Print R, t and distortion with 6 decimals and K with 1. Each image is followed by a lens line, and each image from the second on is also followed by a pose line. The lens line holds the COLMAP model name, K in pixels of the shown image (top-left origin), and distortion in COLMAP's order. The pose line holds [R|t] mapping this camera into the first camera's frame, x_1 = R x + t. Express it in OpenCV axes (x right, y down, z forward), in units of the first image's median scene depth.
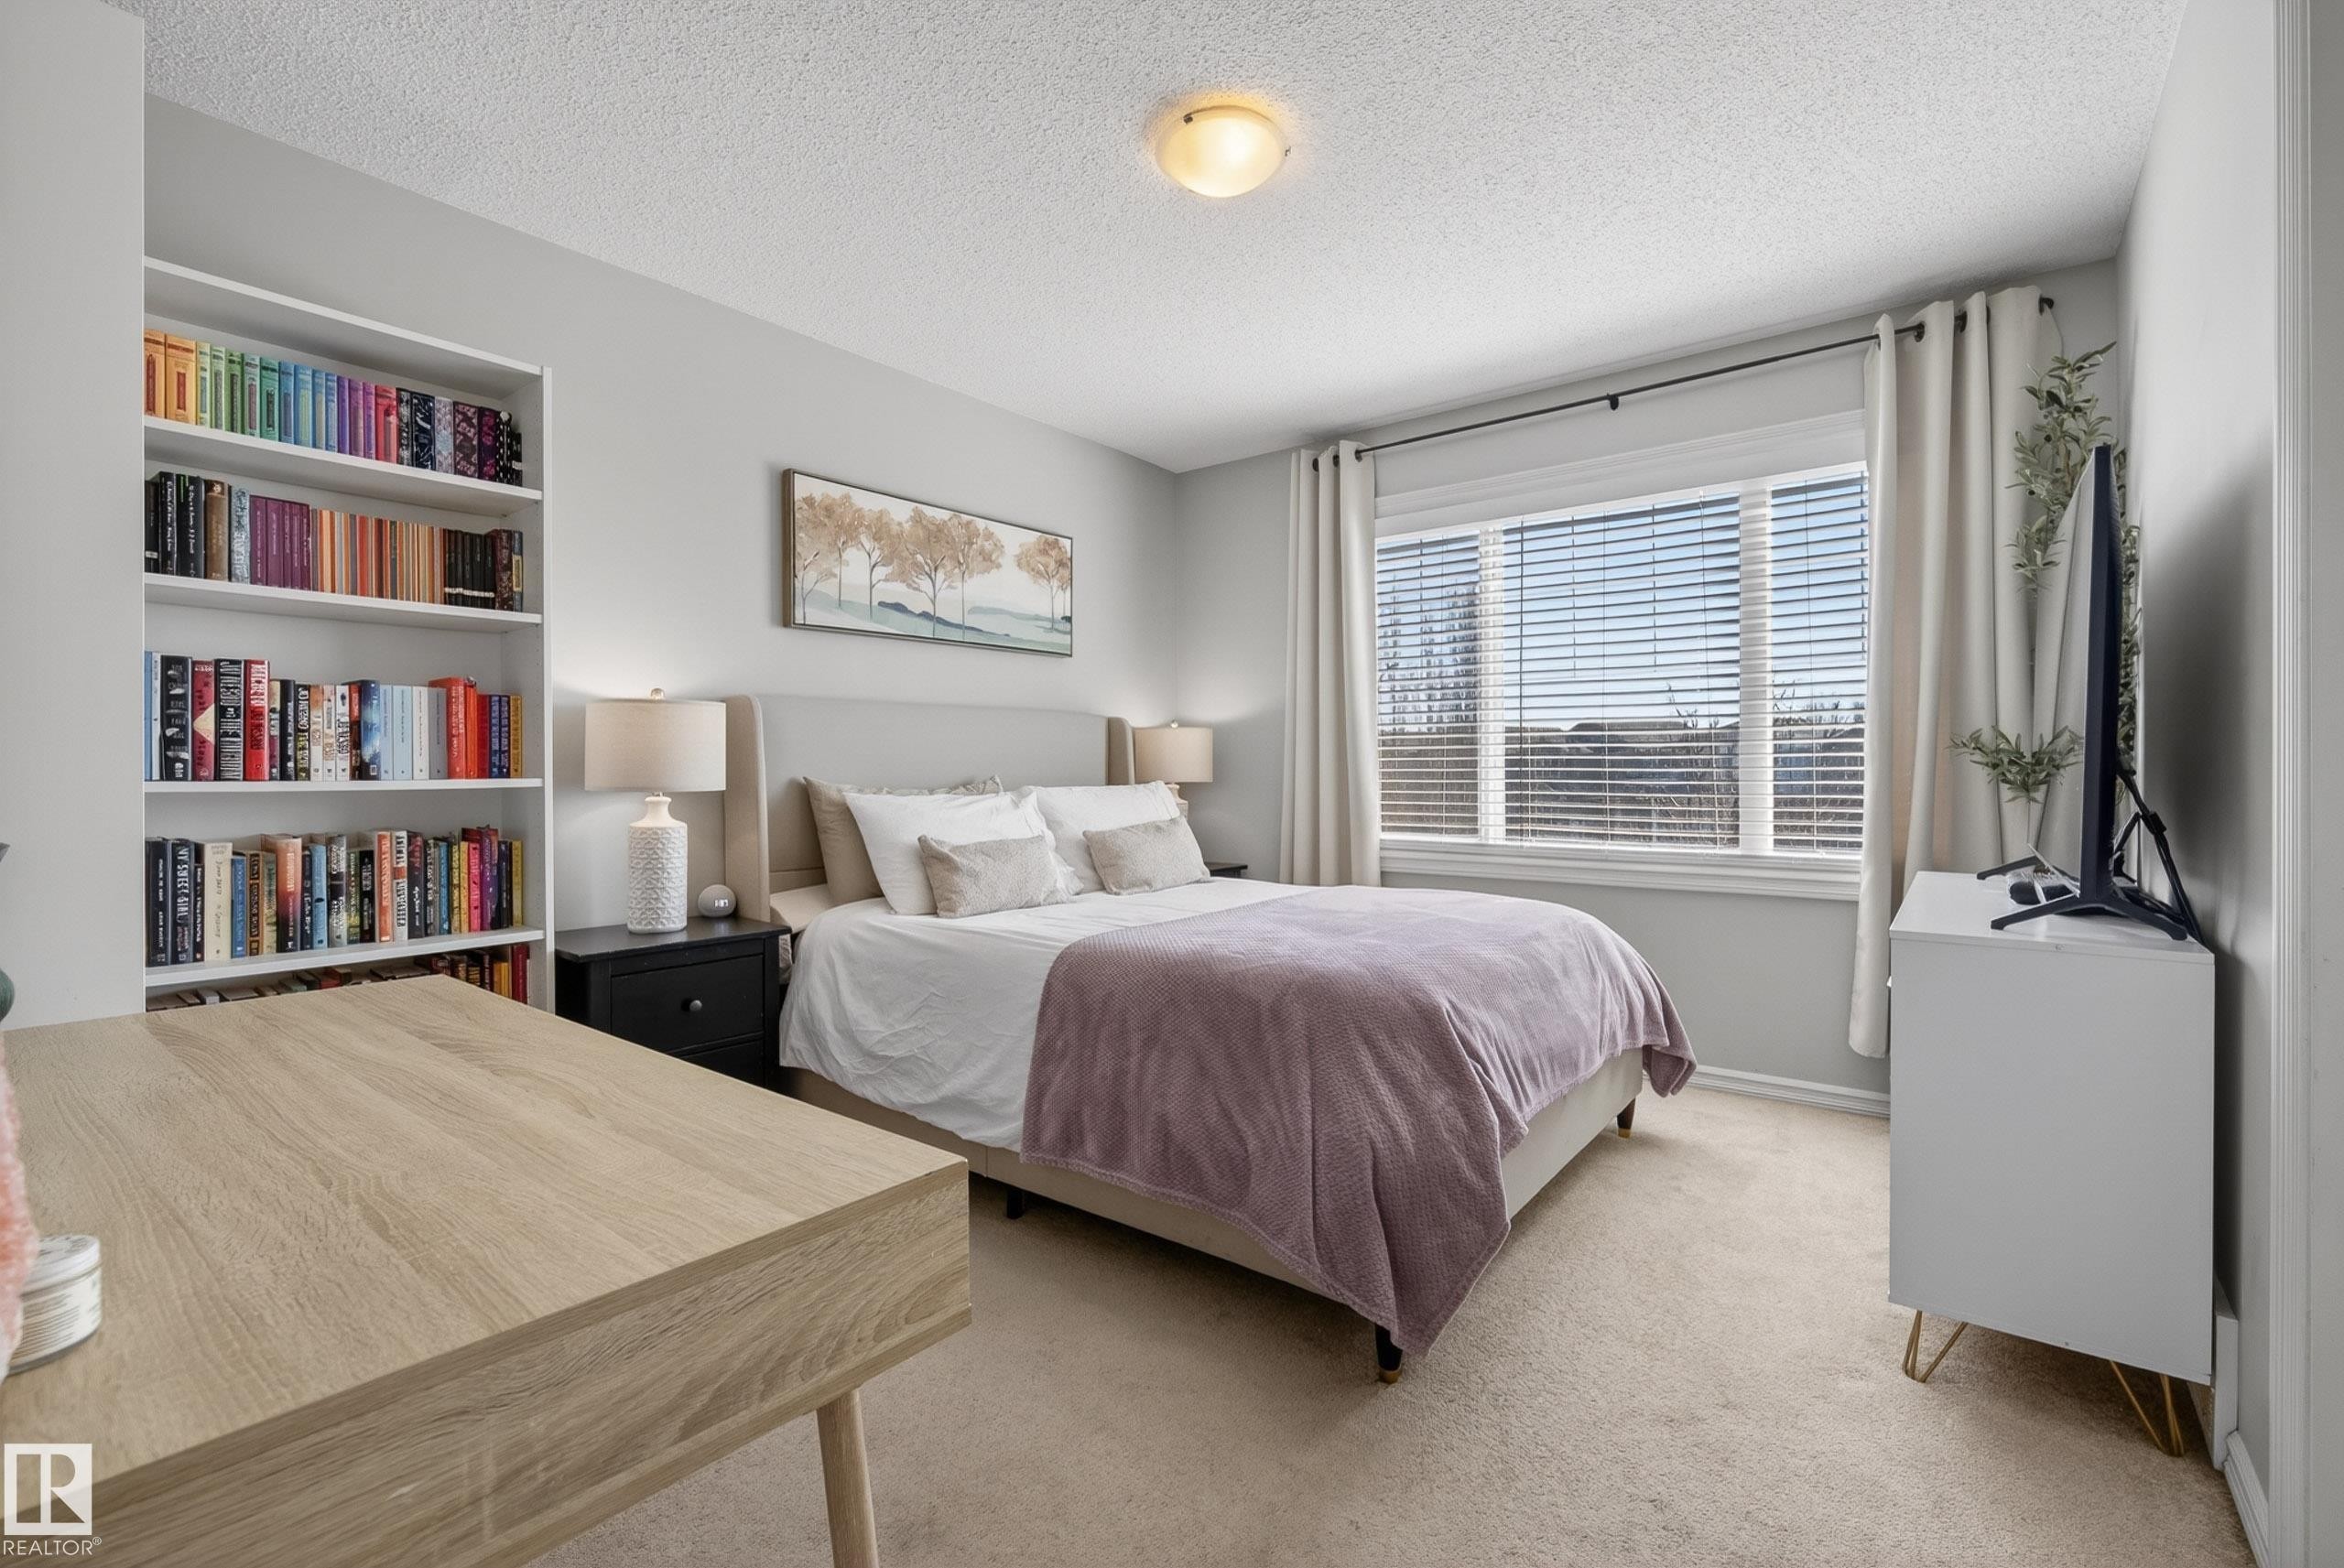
lens RADIAL K [[1019.9, 0, 1172.7], [0, 1019.9, 783.4], [0, 0, 1]] dist [-0.012628, 0.001232]
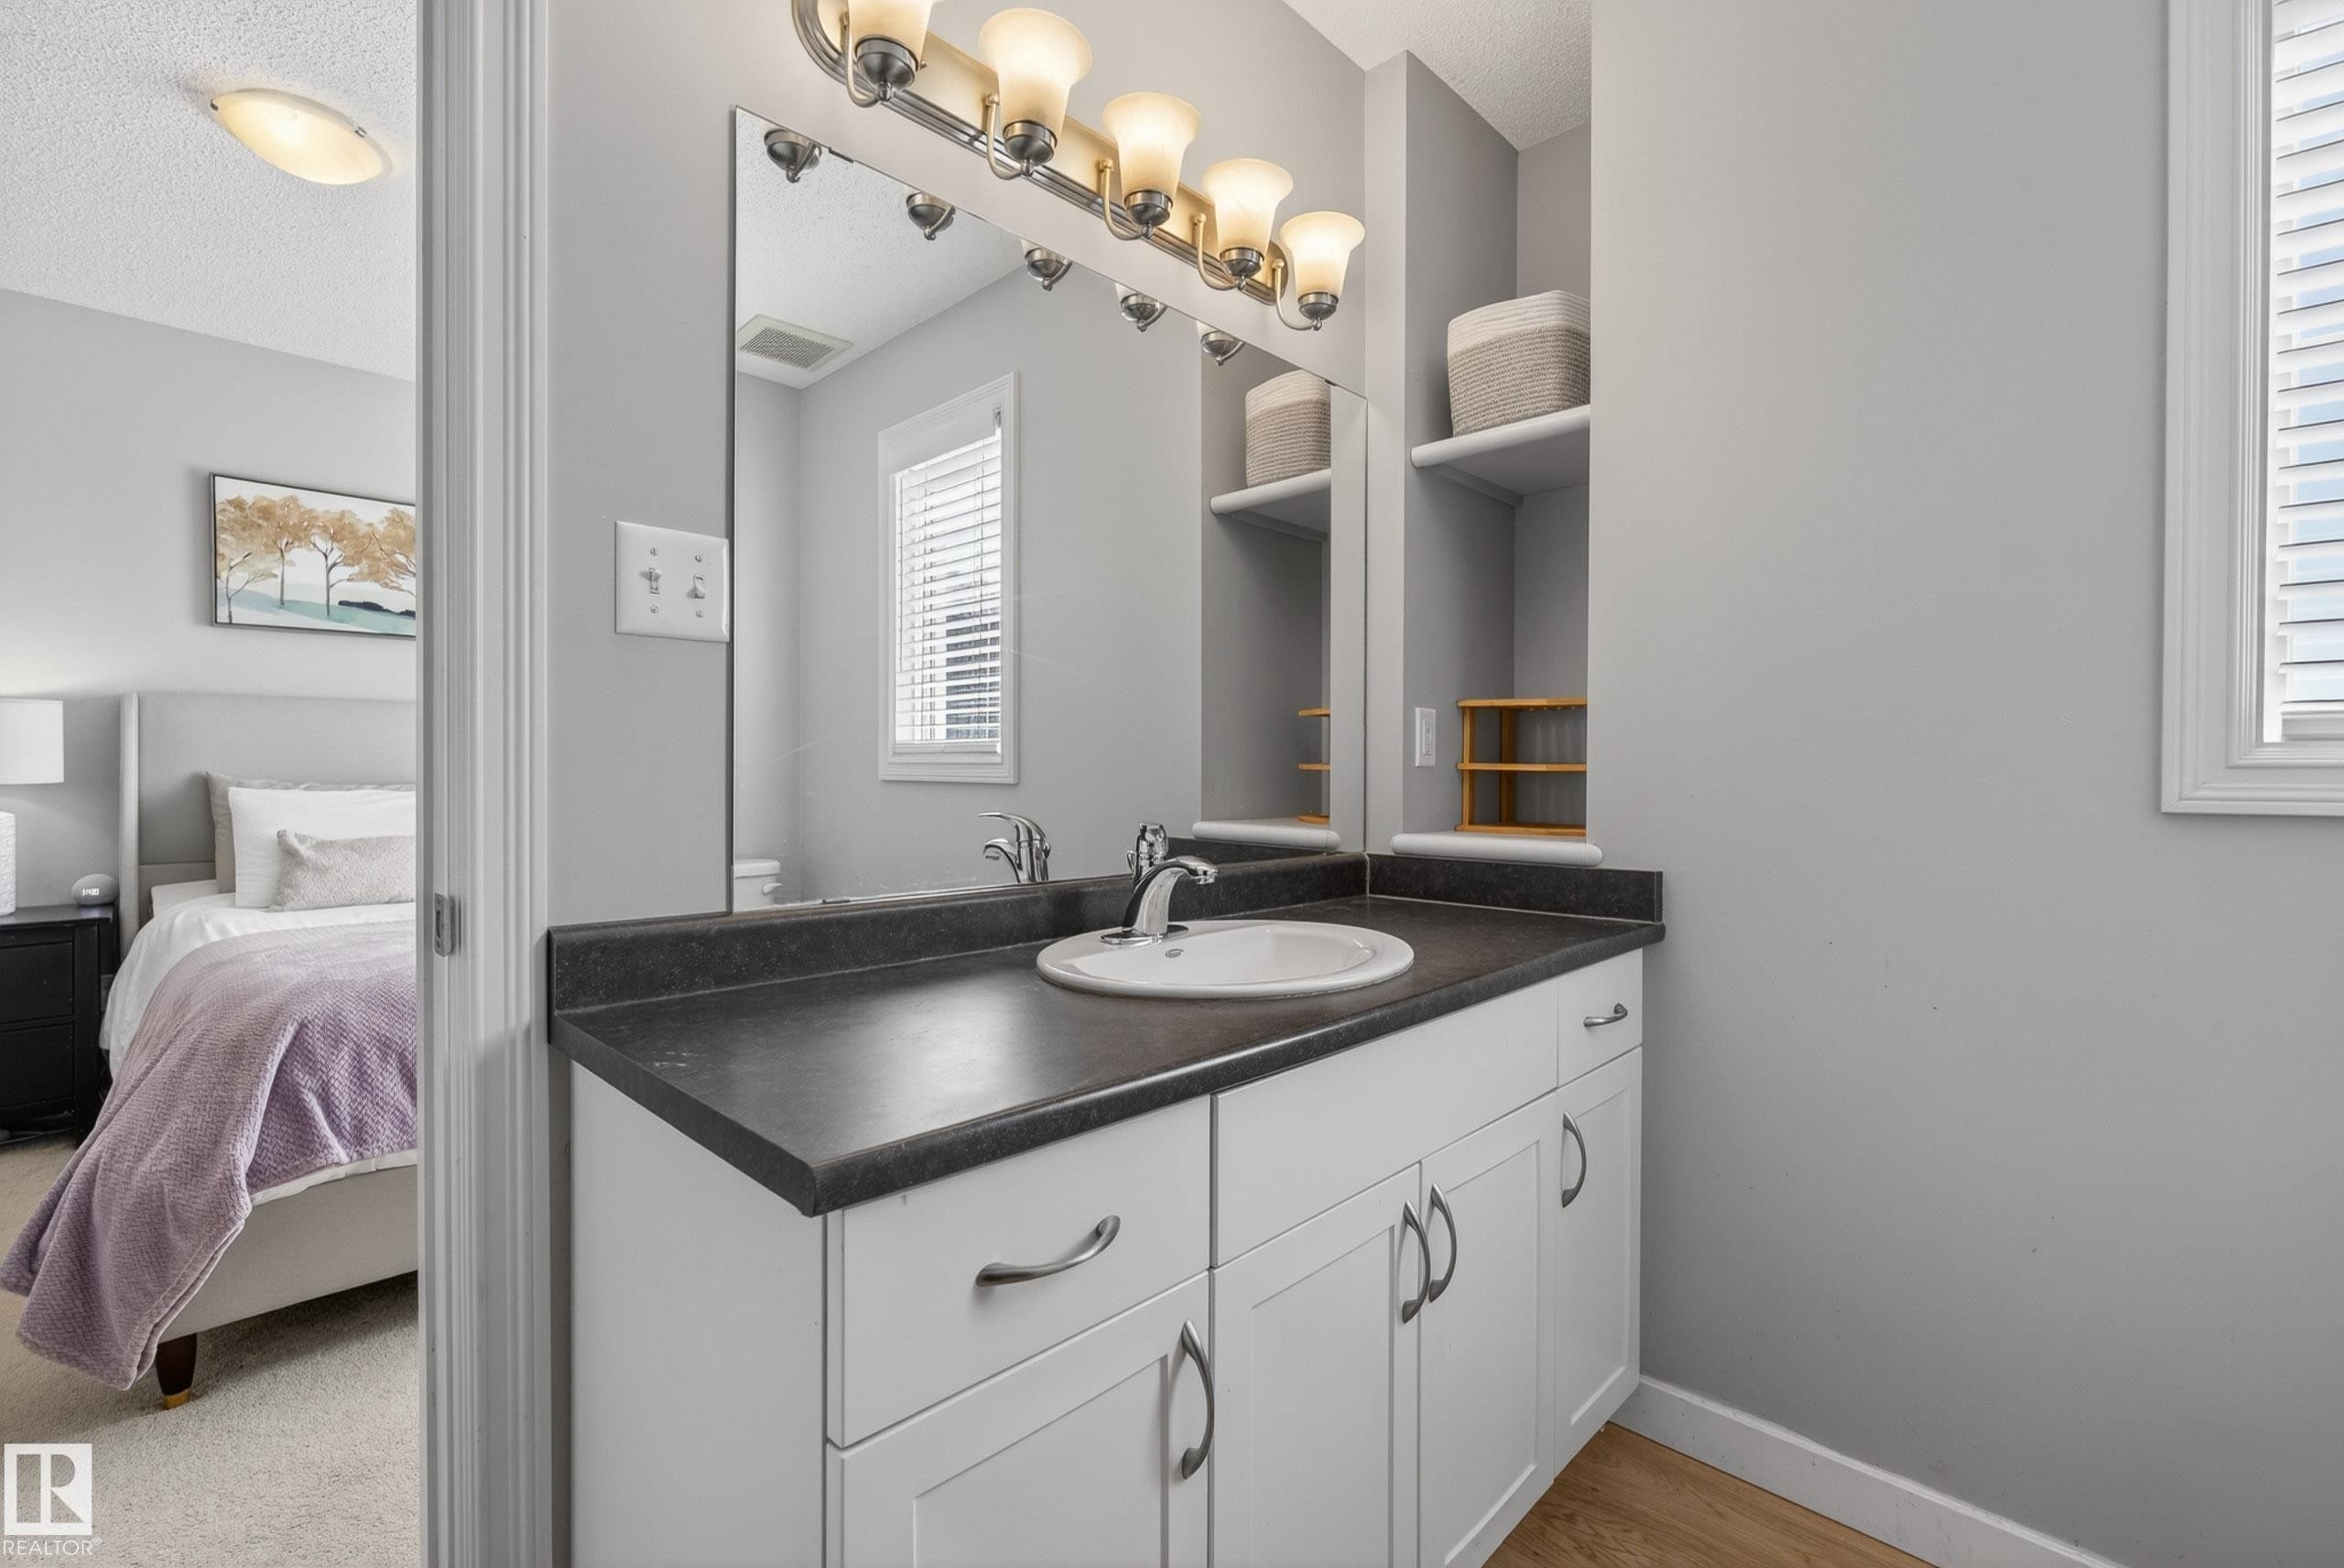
lens RADIAL K [[1019.9, 0, 1179.7], [0, 1019.9, 791.7], [0, 0, 1]] dist [-0.012628, 0.001232]
pose [[0.992847, 0.016035, -0.118309, 0.685130], [-0.015751, 0.999870, 0.003333, -0.004110], [0.118347, -0.001446, 0.992971, 0.095075]]
